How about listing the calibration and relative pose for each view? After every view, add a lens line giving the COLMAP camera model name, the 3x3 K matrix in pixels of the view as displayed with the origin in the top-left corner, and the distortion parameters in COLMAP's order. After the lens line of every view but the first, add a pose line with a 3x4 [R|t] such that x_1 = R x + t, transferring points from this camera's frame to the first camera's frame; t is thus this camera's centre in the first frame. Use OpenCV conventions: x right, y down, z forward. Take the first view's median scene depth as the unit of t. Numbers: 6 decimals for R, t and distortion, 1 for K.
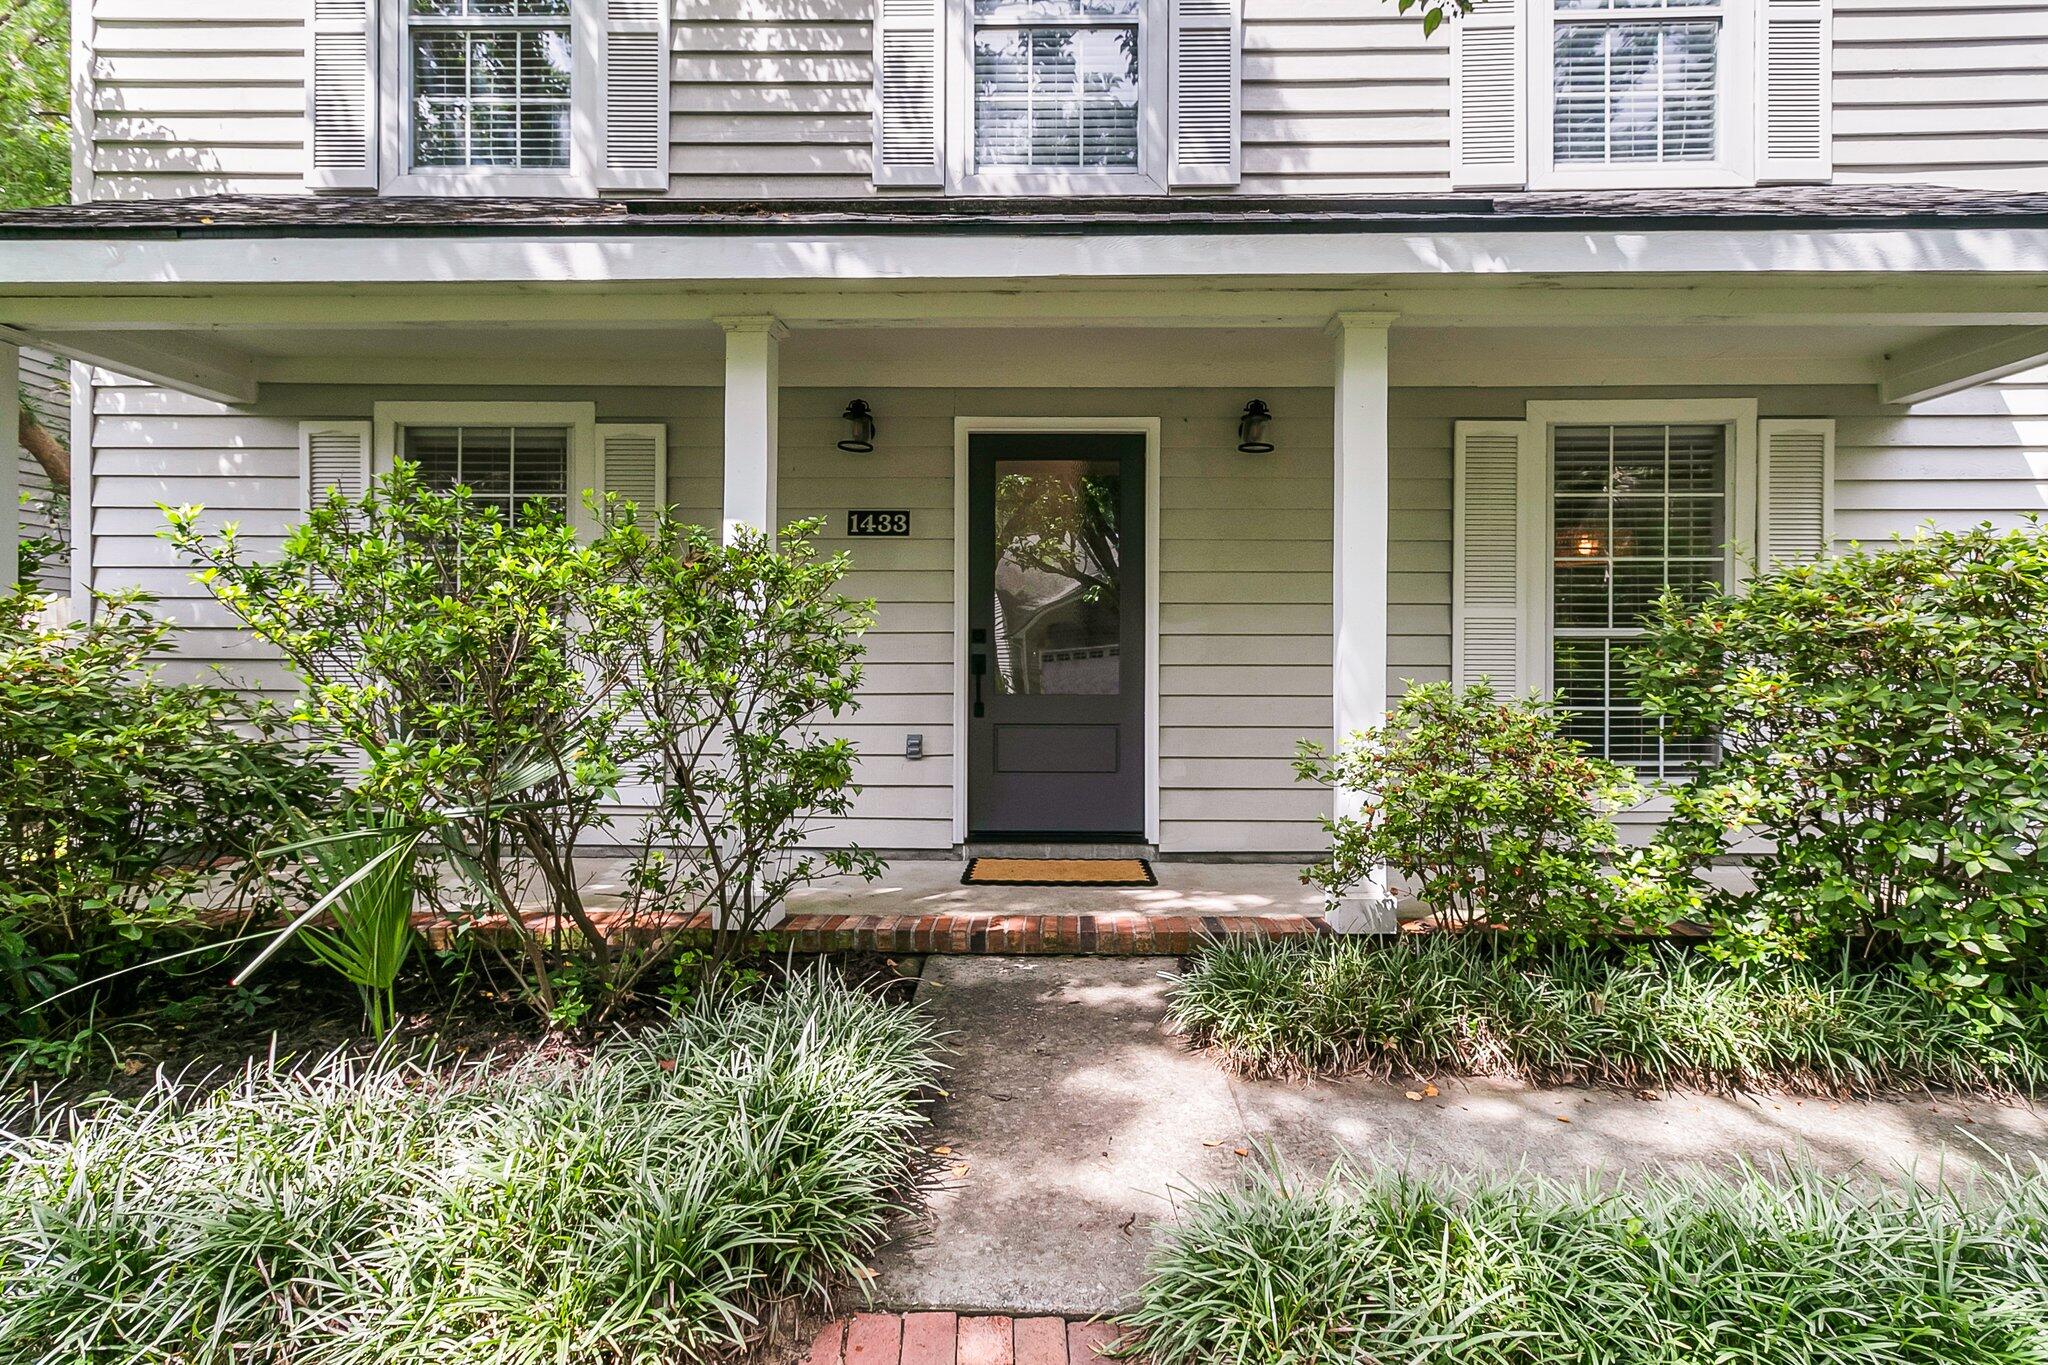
lens RADIAL K [[967.6, 0, 1030.4], [0, 967.6, 653.2], [0, 0, 1]] dist [0.015203, -0.000046]
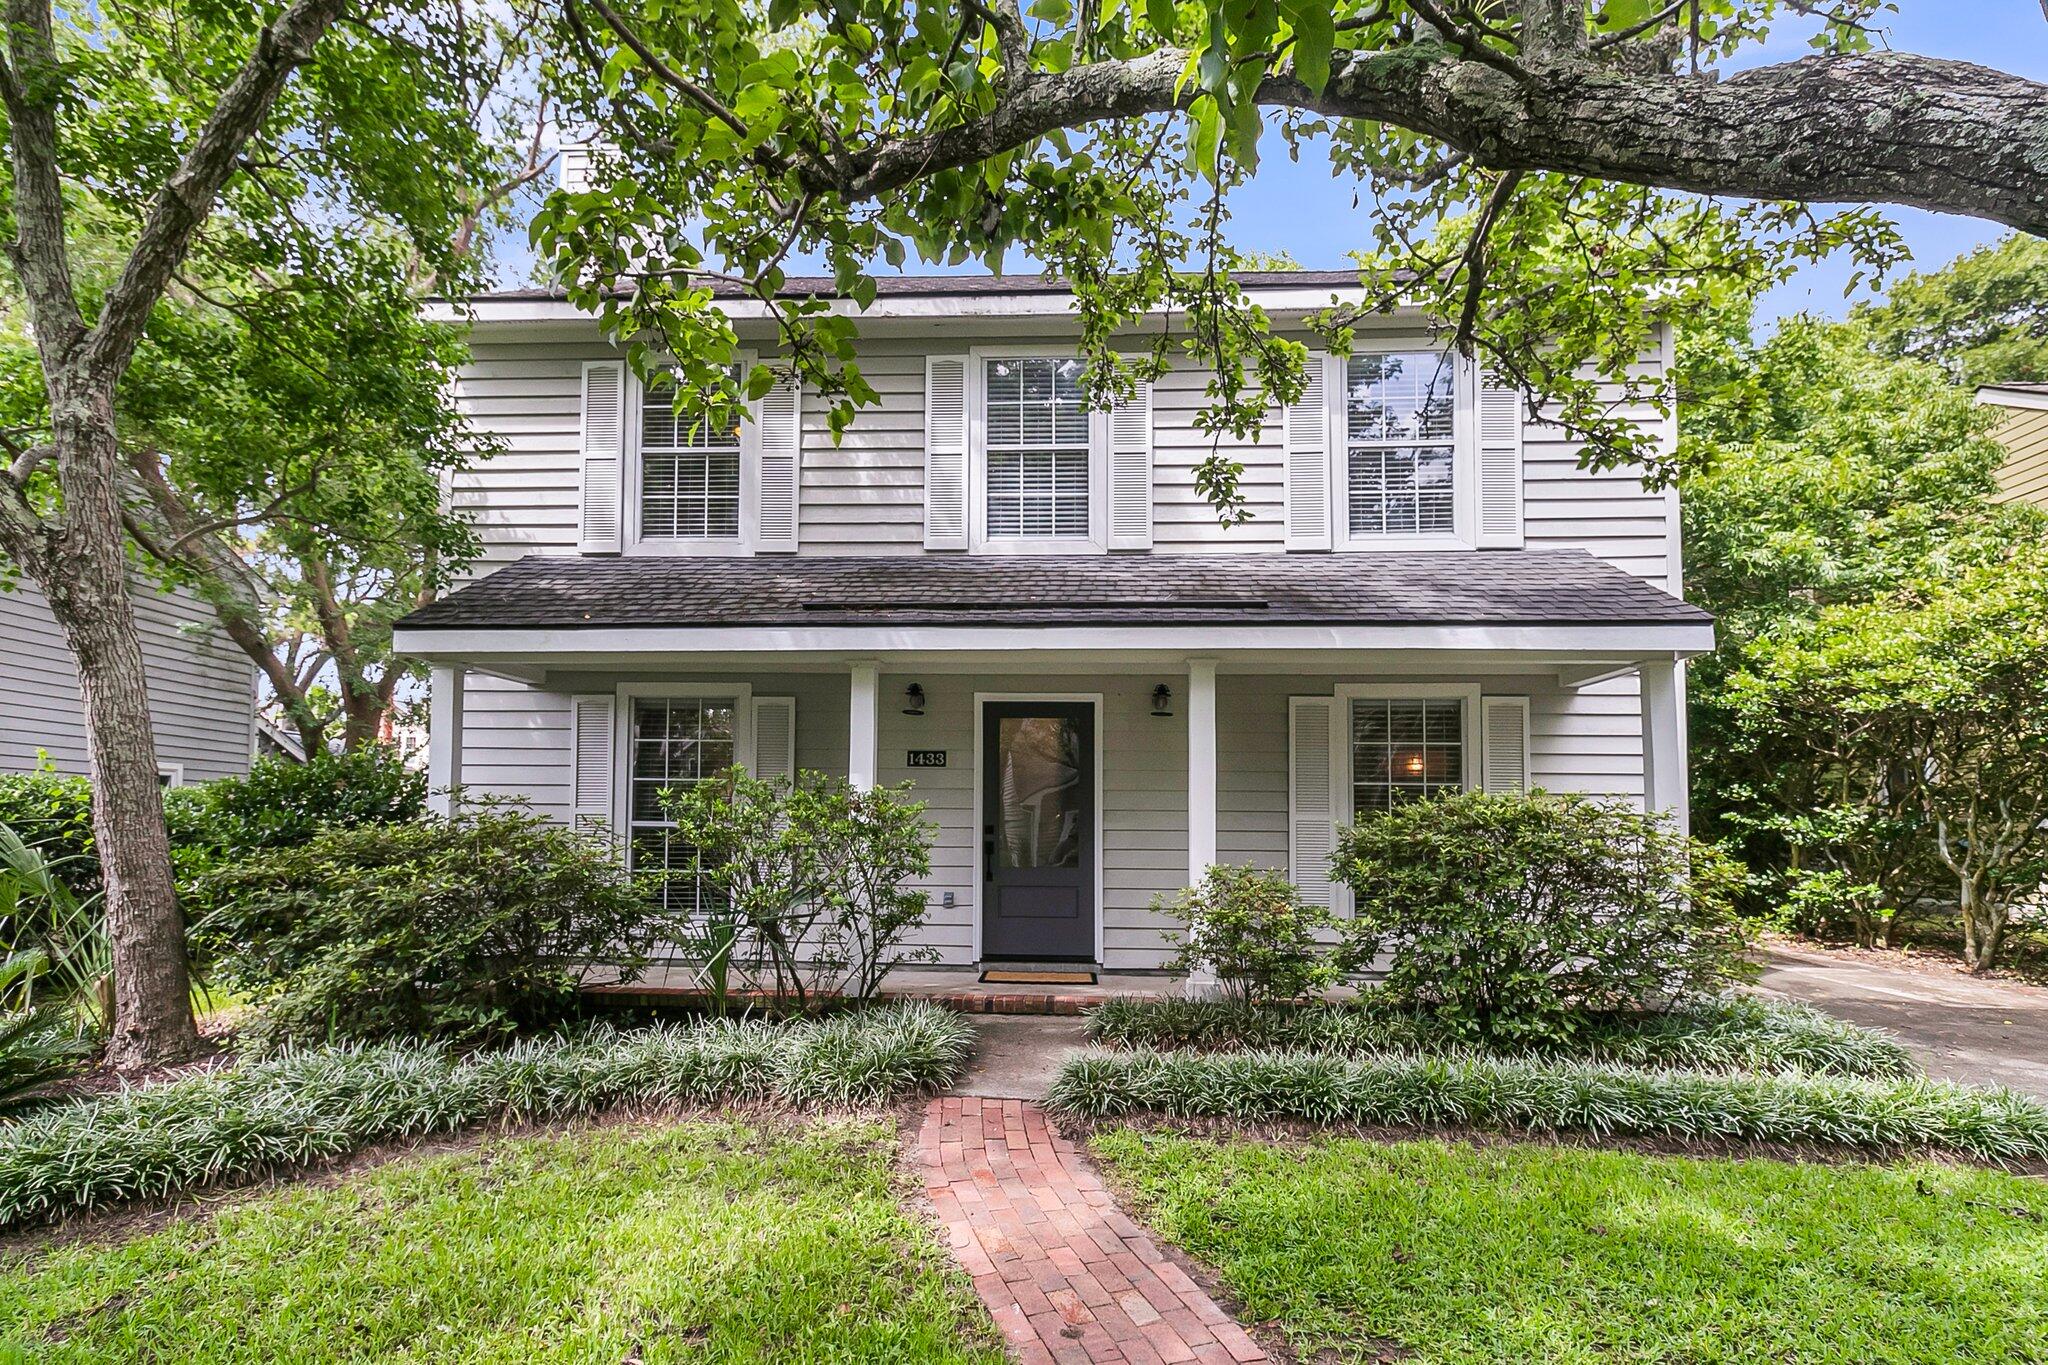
lens RADIAL K [[964.8, 0, 1013.3], [0, 964.8, 794.3], [0, 0, 1]] dist [0.000886, 0.000038]
pose [[0.999640, 0.004715, -0.026406, 0.027087], [-0.005450, 0.999598, -0.027823, -0.033633], [0.026264, 0.027957, 0.999264, -0.585960]]
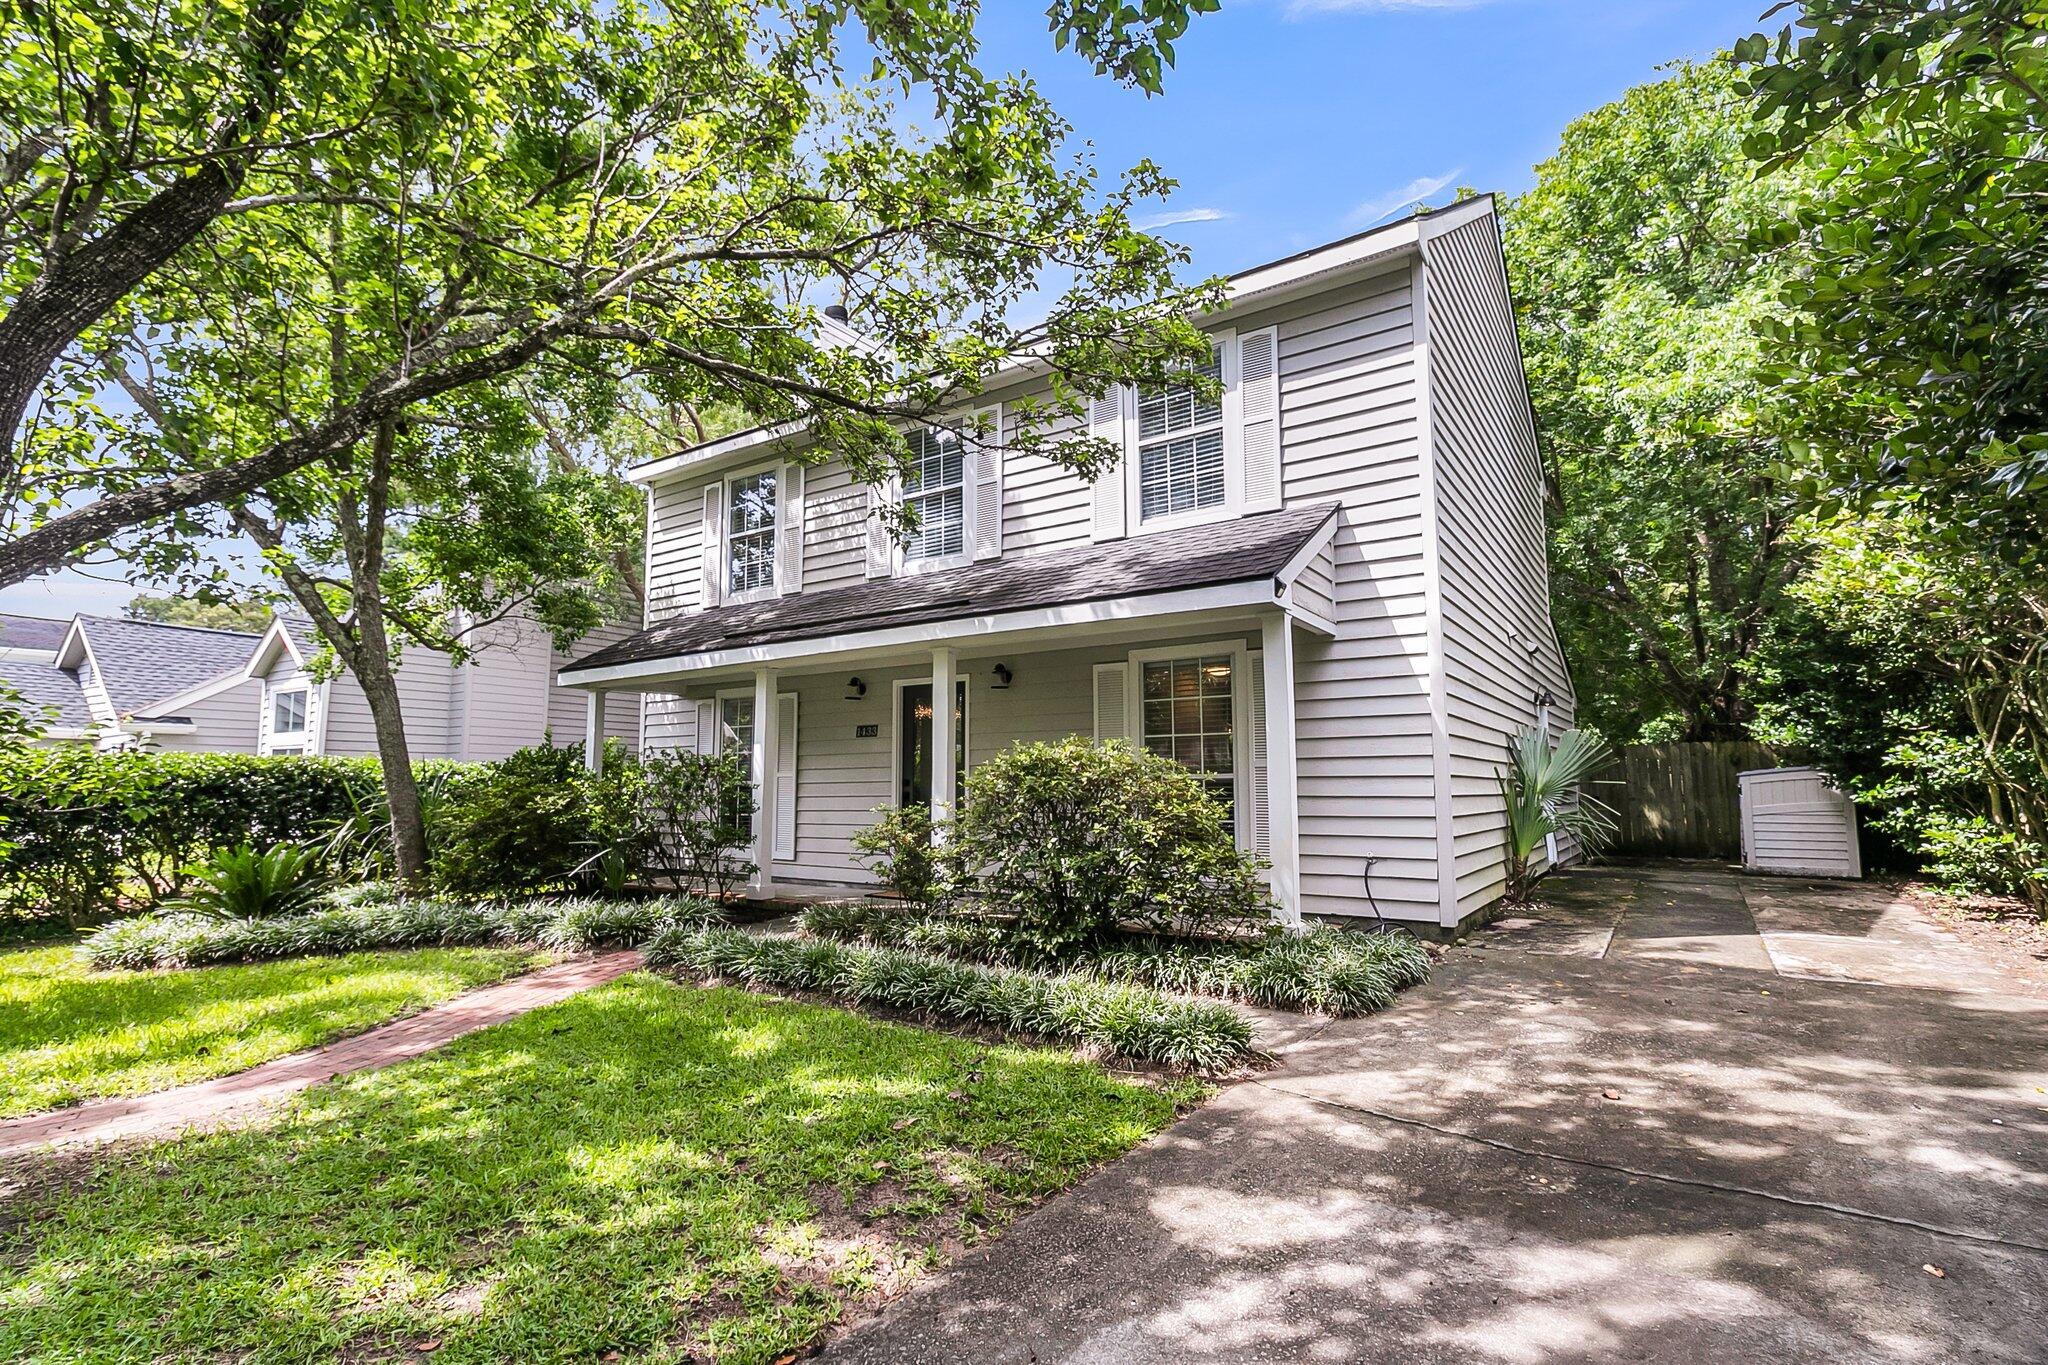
lens RADIAL K [[967.6, 0, 1030.4], [0, 967.6, 653.2], [0, 0, 1]] dist [0.015203, -0.000046]
pose [[0.837687, -0.083317, -0.539758, 1.343552], [0.016956, 0.991786, -0.126777, -0.028716], [0.545887, 0.097048, 0.832219, -0.616947]]
